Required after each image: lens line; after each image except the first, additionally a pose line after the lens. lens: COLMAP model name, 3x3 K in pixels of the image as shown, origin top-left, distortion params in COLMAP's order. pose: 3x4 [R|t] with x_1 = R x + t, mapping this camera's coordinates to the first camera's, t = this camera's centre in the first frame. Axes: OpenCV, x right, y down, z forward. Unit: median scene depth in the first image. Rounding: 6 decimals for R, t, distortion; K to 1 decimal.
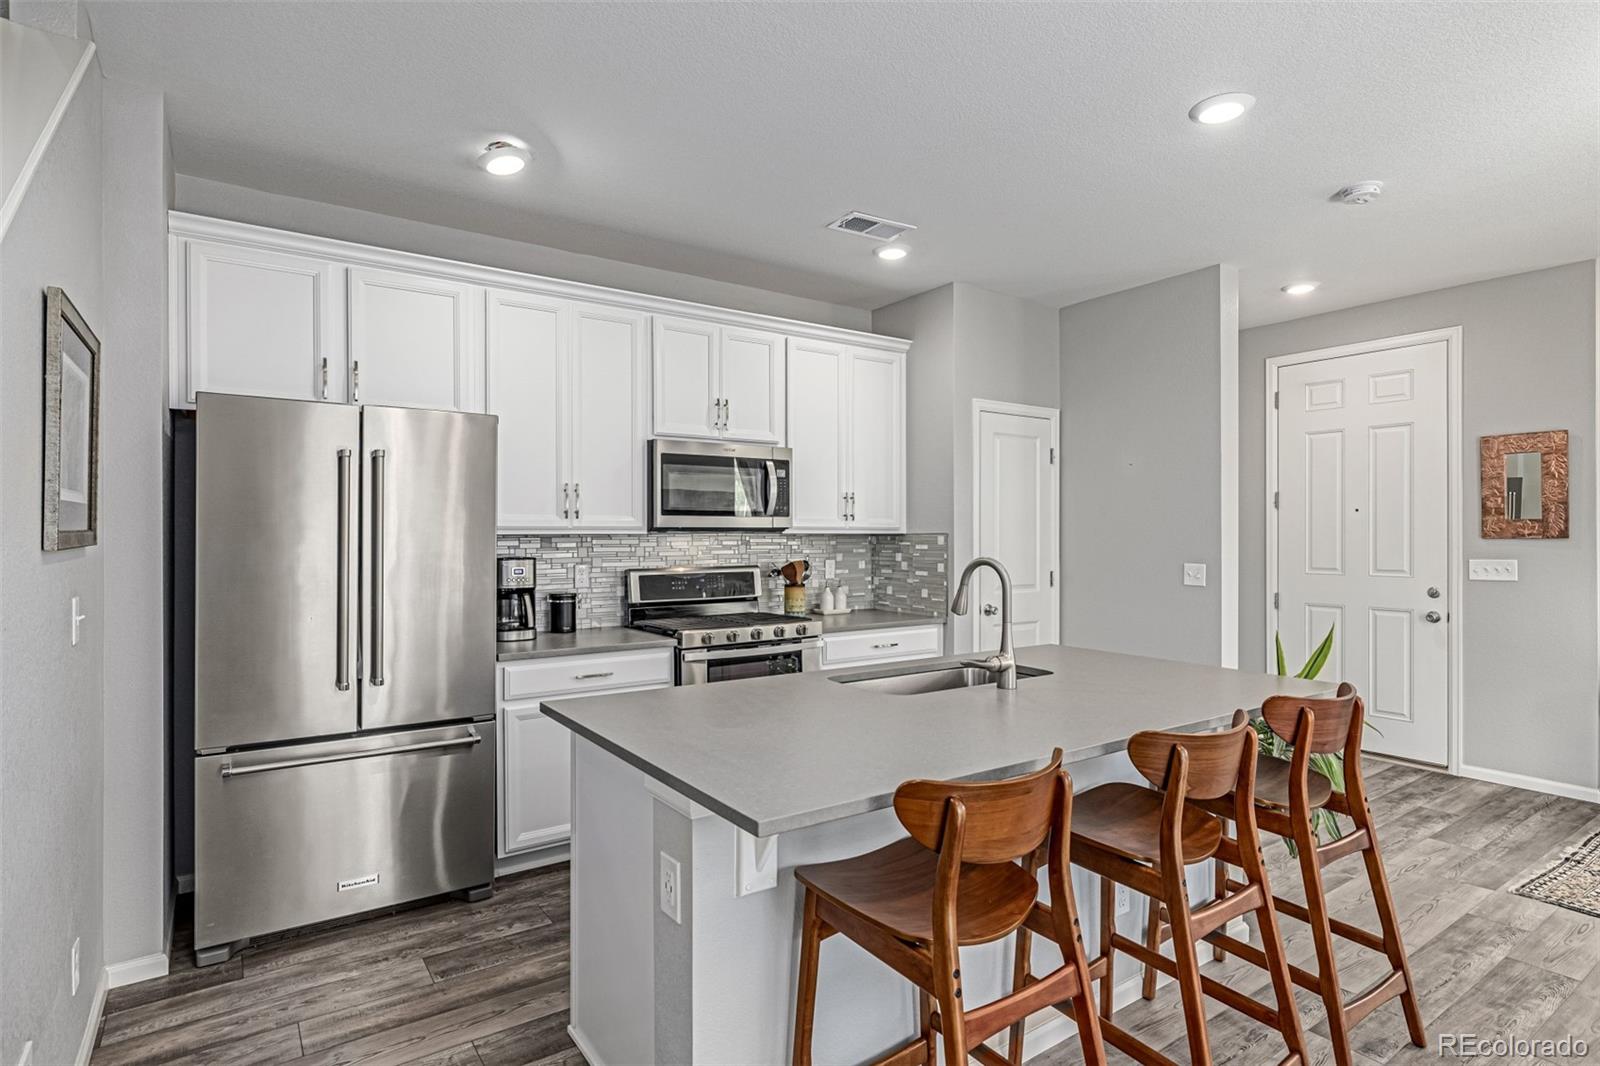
lens RADIAL K [[820.4, 0, 796.7], [0, 820.4, 536.3], [0, 0, 1]] dist [-0.000115, 0.000625]
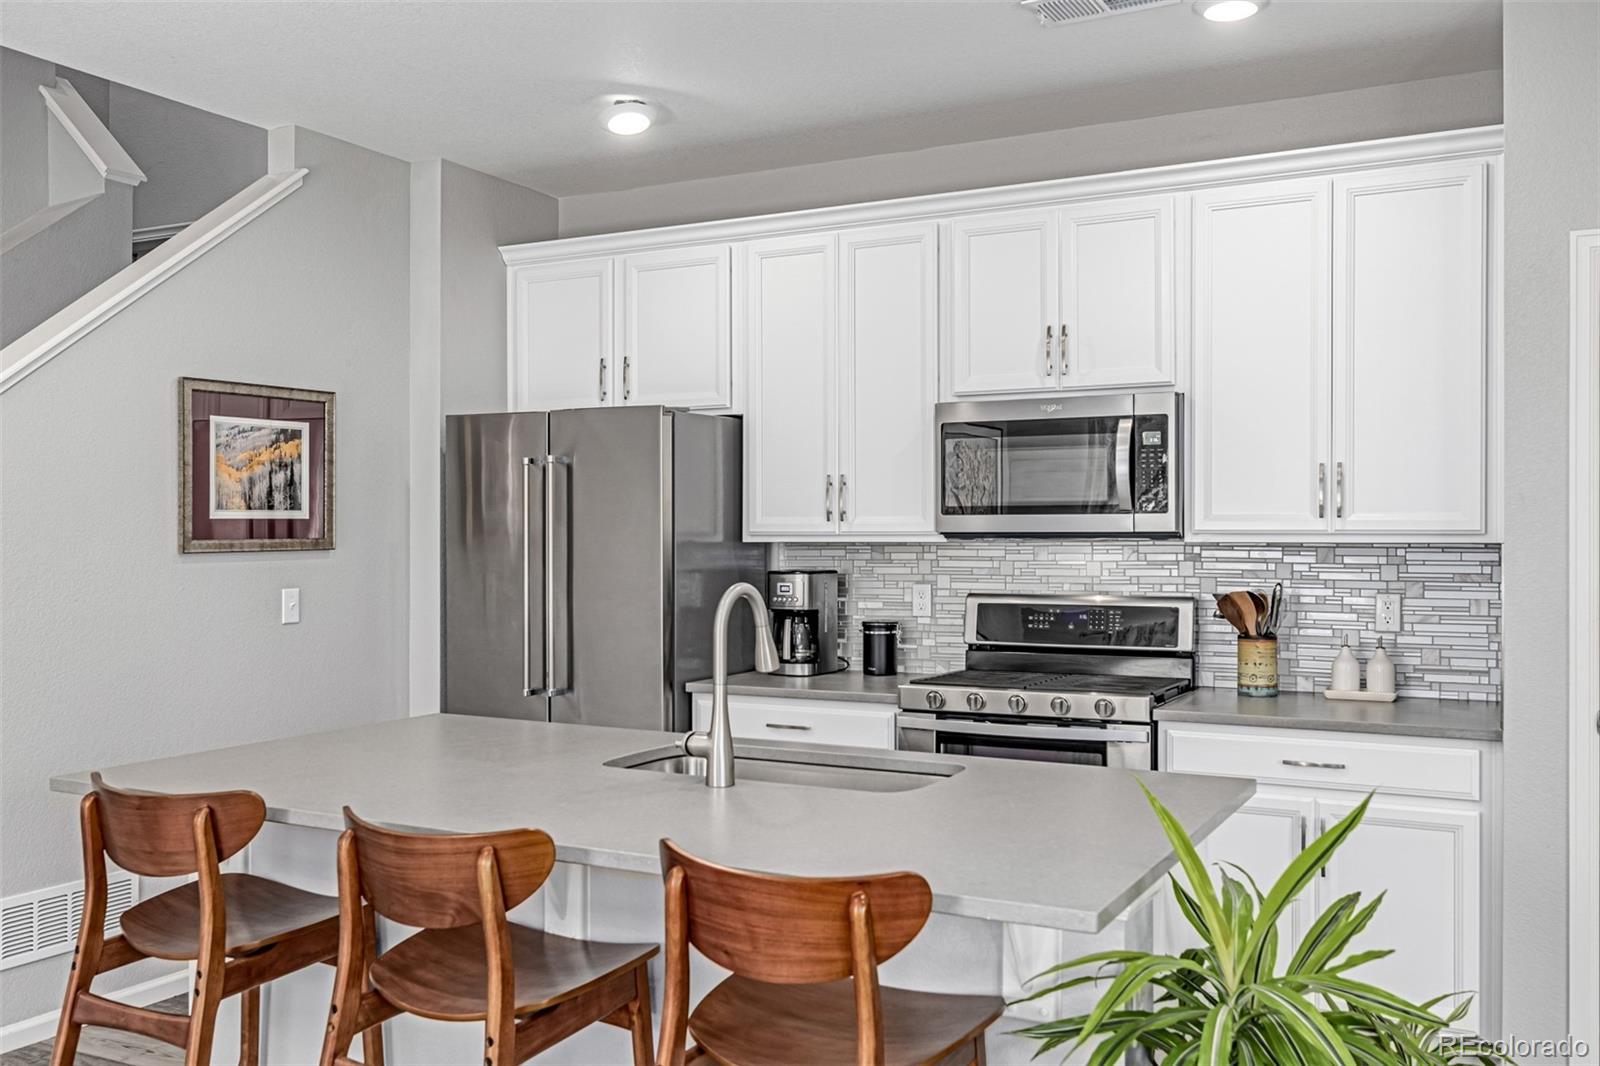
lens RADIAL K [[1404.2, 0, 784.4], [0, 1404.2, 538.4], [0, 0, 1]] dist [0.007934, 0.014030]
pose [[0.466302, 0.004475, -0.884615, 0.749330], [-0.003786, 0.999988, 0.003063, -0.008228], [0.884618, 0.001921, 0.466313, 0.314566]]
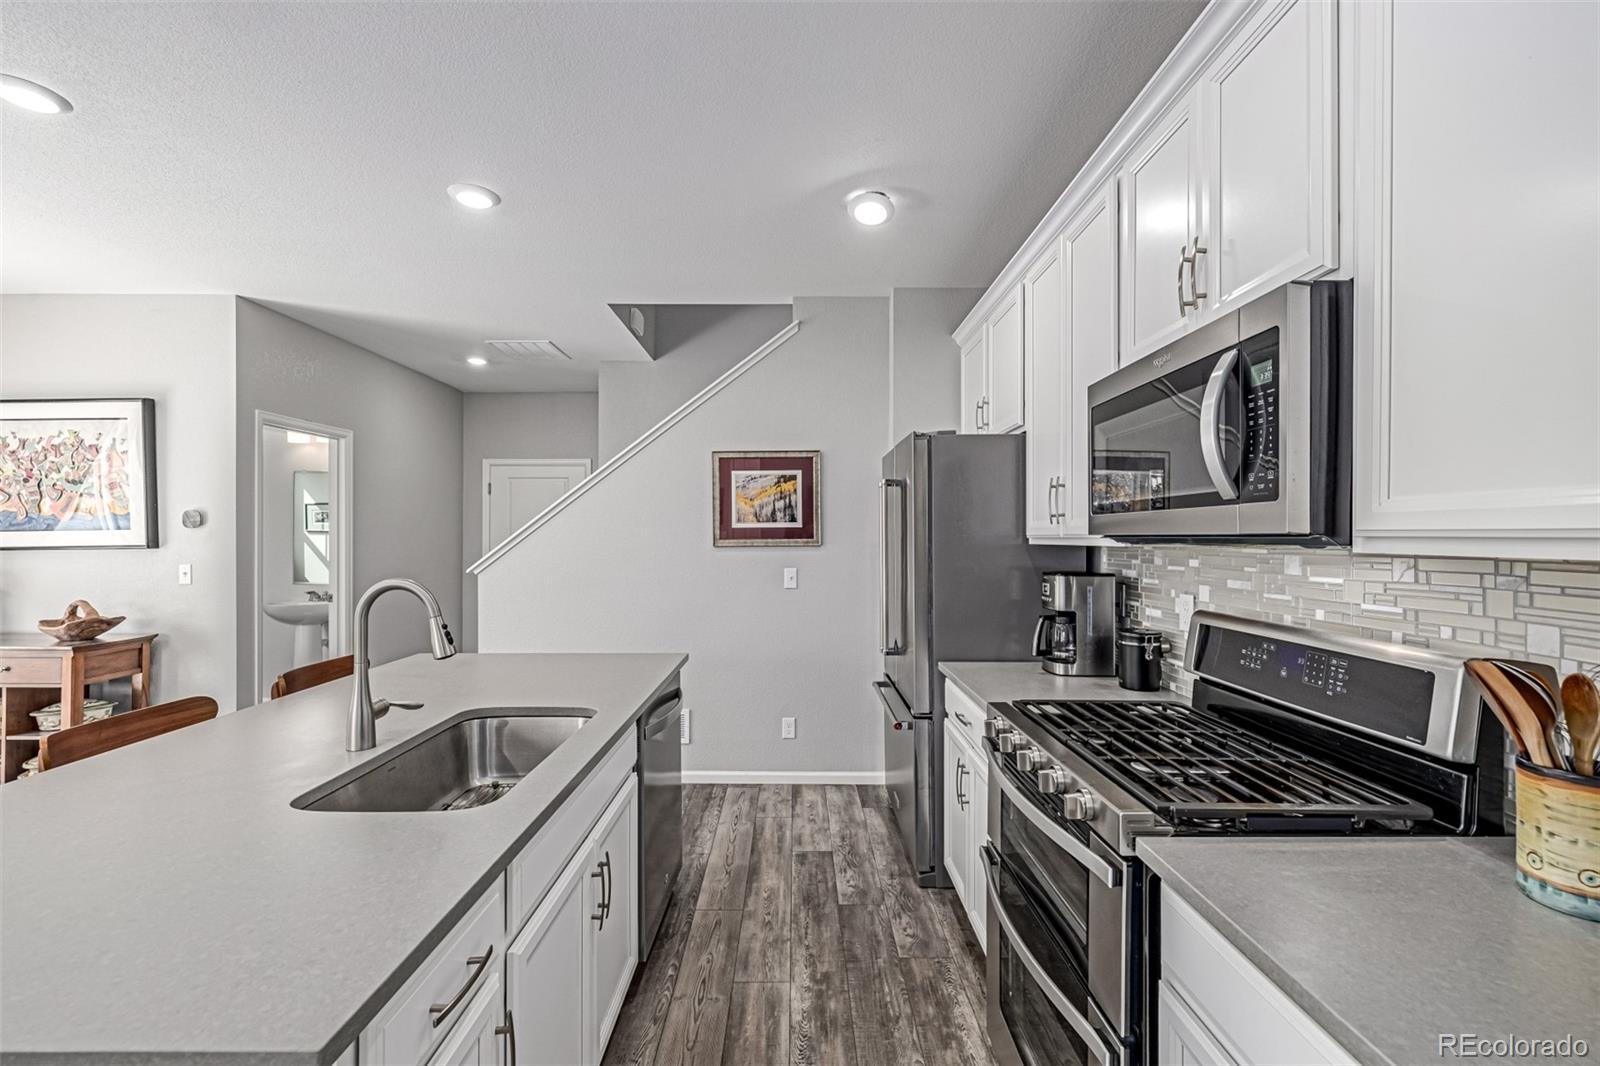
lens RADIAL K [[675.2, 0, 806.8], [0, 675.2, 536.4], [0, 0, 1]] dist [-0.000913, 0.001065]
pose [[-0.557187, 0.001341, -0.830386, 0.321915], [-0.003298, 0.999987, 0.003827, -0.010454], [0.830380, 0.004871, -0.557176, 1.015646]]
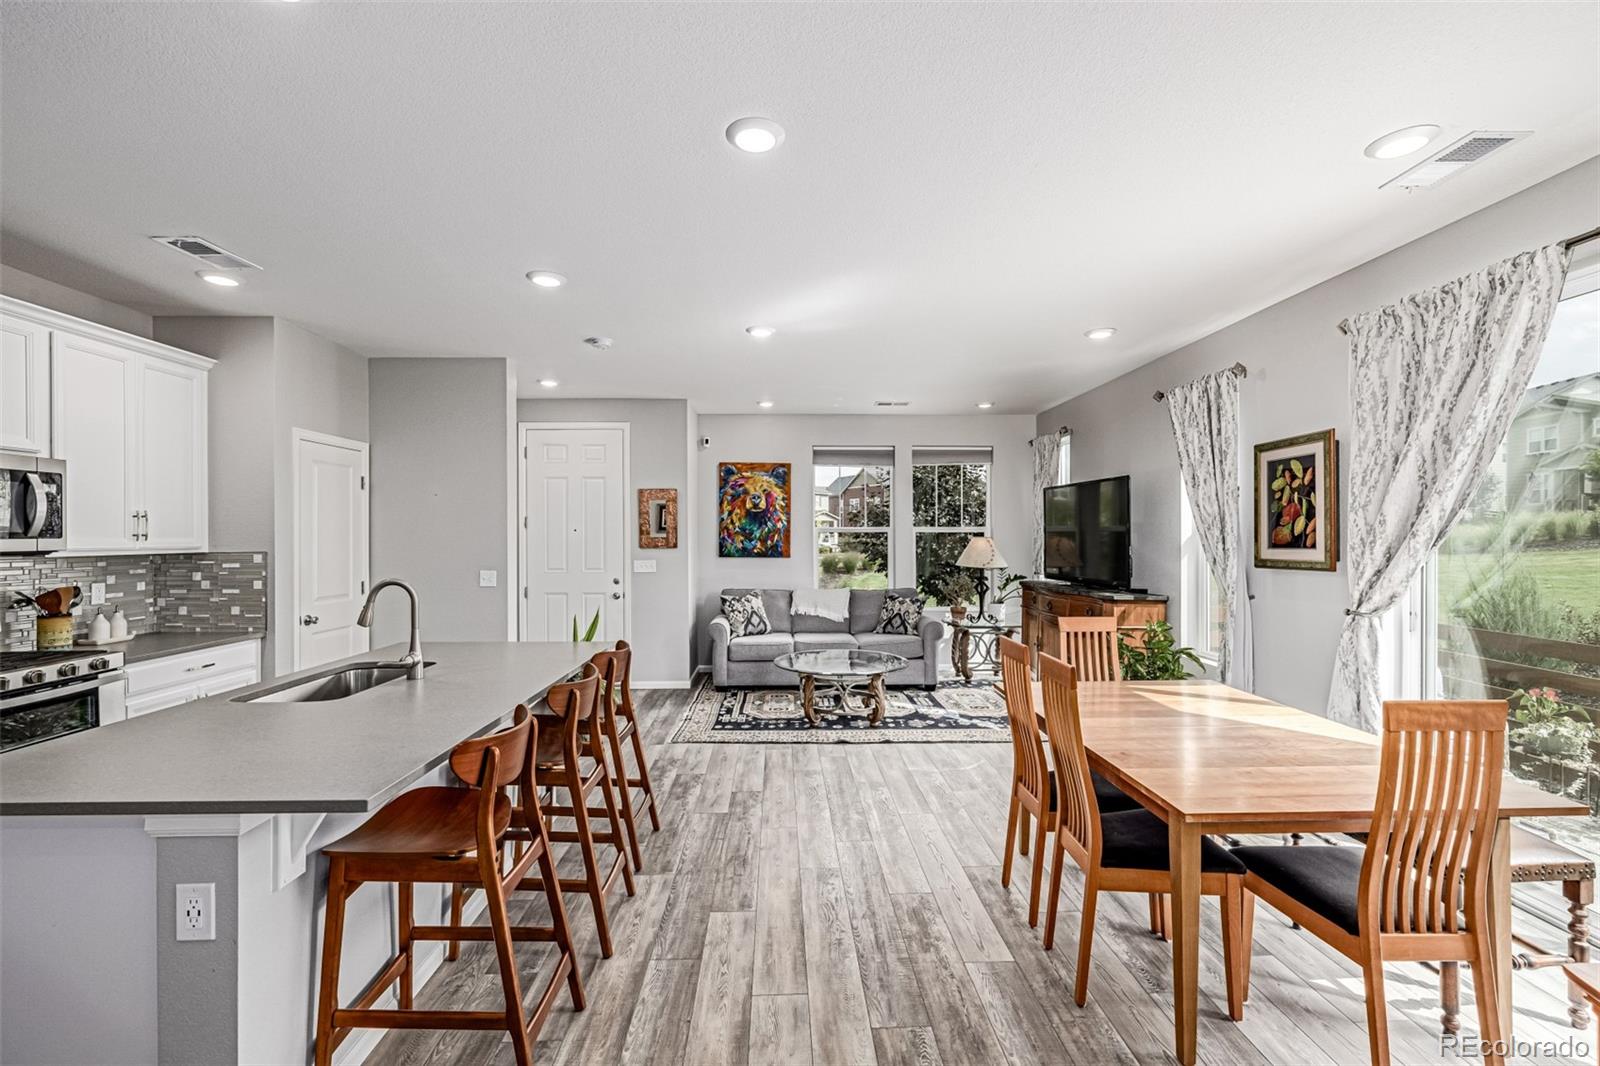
lens RADIAL K [[675.2, 0, 797.5], [0, 675.2, 529.6], [0, 0, 1]] dist [-0.000913, 0.001065]
pose [[0.540917, 0.006006, 0.841055, -0.195585], [0.004074, 0.999944, -0.009761, -0.023089], [-0.841066, 0.008706, 0.540862, -0.053798]]
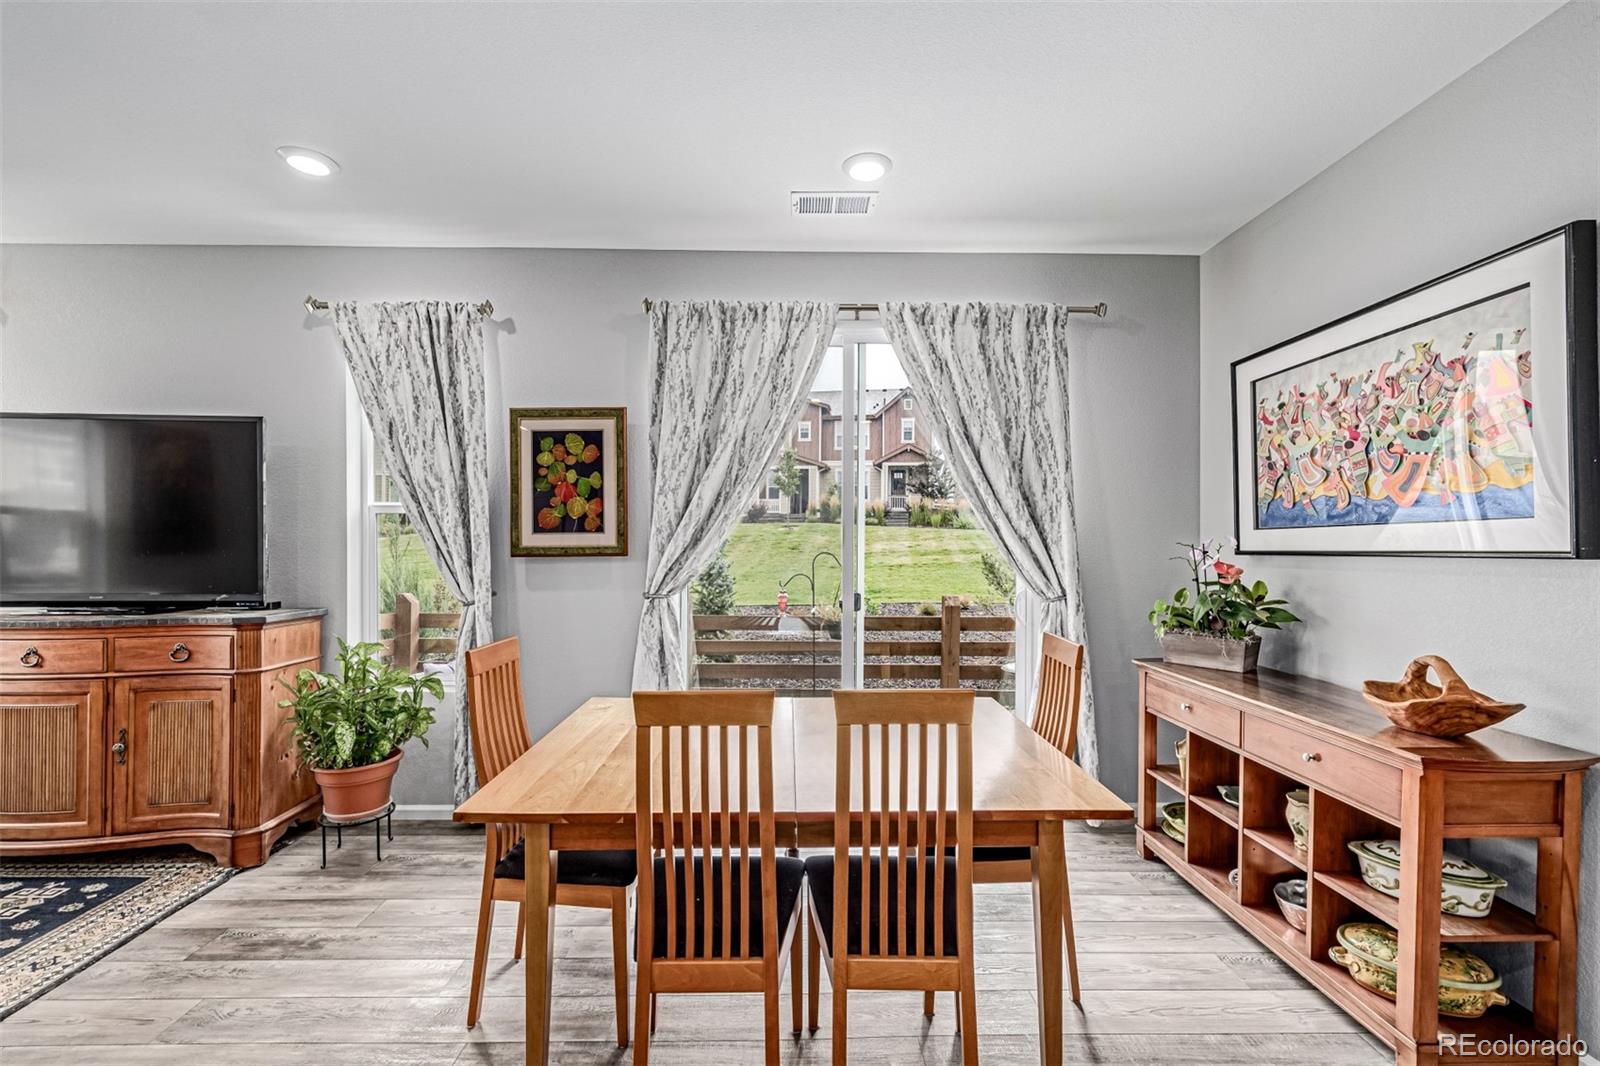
lens RADIAL K [[675.2, 0, 787.1], [0, 675.2, 544.4], [0, 0, 1]] dist [-0.000913, 0.001065]
pose [[-0.834900, -0.005725, 0.550372, 0.235015], [-0.001487, 0.999966, 0.008147, 0.001094], [-0.550400, 0.005984, -0.834880, 0.378020]]
